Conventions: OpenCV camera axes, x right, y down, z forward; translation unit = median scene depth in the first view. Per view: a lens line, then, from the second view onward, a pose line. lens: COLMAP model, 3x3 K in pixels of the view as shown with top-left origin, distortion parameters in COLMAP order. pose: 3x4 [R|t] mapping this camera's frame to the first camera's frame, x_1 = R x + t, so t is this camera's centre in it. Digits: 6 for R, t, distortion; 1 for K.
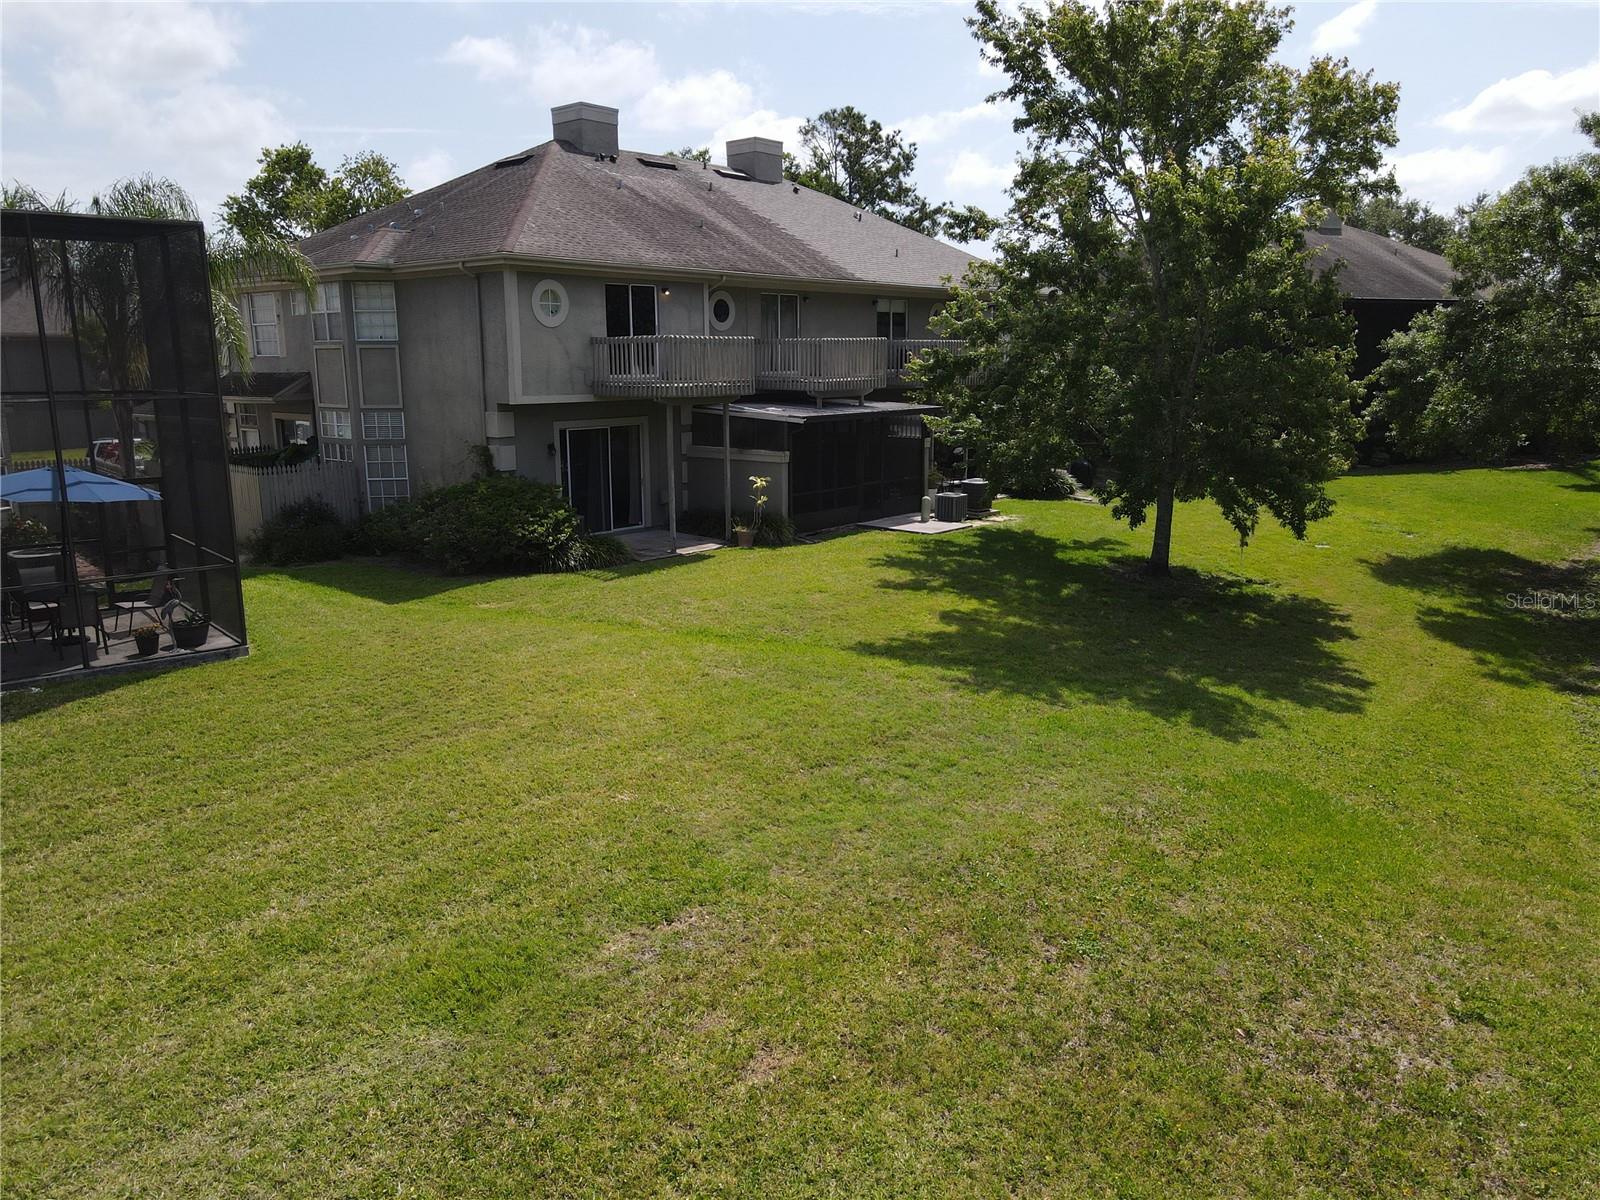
lens RADIAL K [[1198.5, 0, 804.2], [0, 1198.5, 606.0], [0, 0, 1]] dist [0.019737, -0.013811]
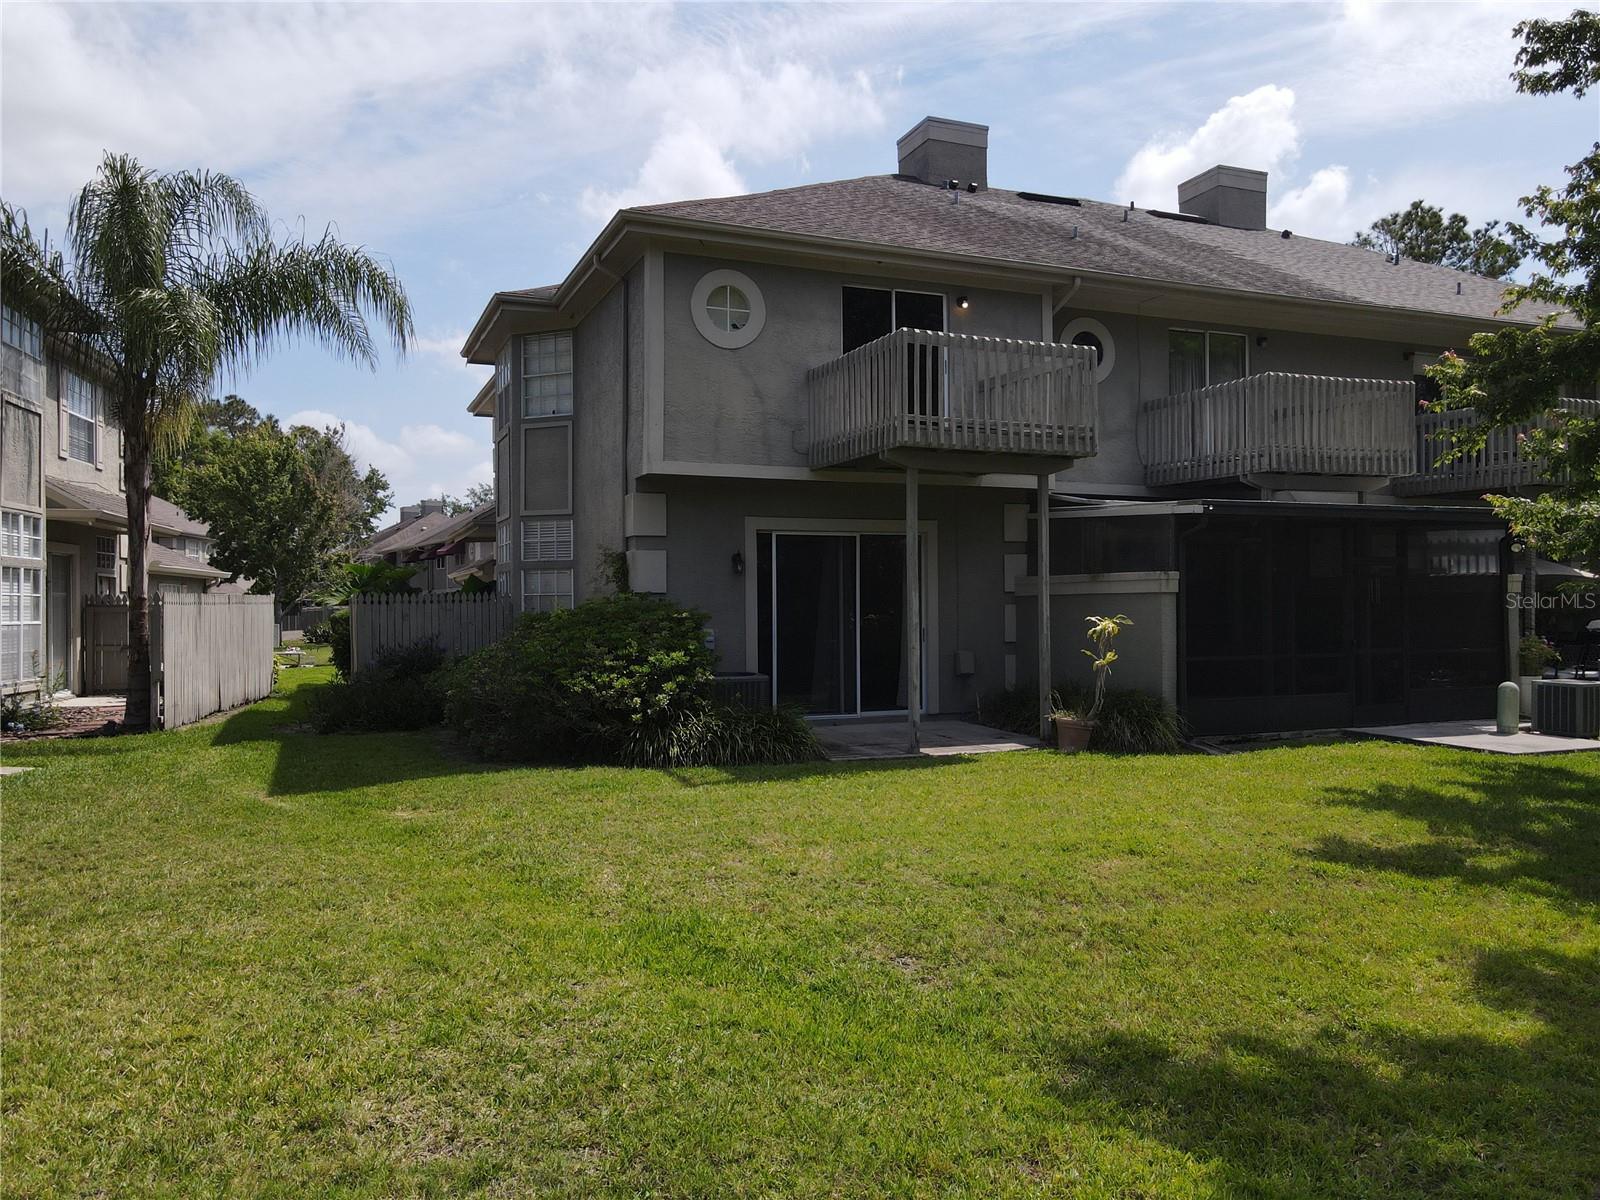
lens RADIAL K [[1198.5, 0, 784.4], [0, 1198.5, 591.4], [0, 0, 1]] dist [0.019737, -0.013811]
pose [[0.885484, -0.005779, -0.464633, 0.078407], [-0.092896, 0.977535, -0.189197, -0.008577], [0.455289, 0.210694, 0.865055, 0.497353]]
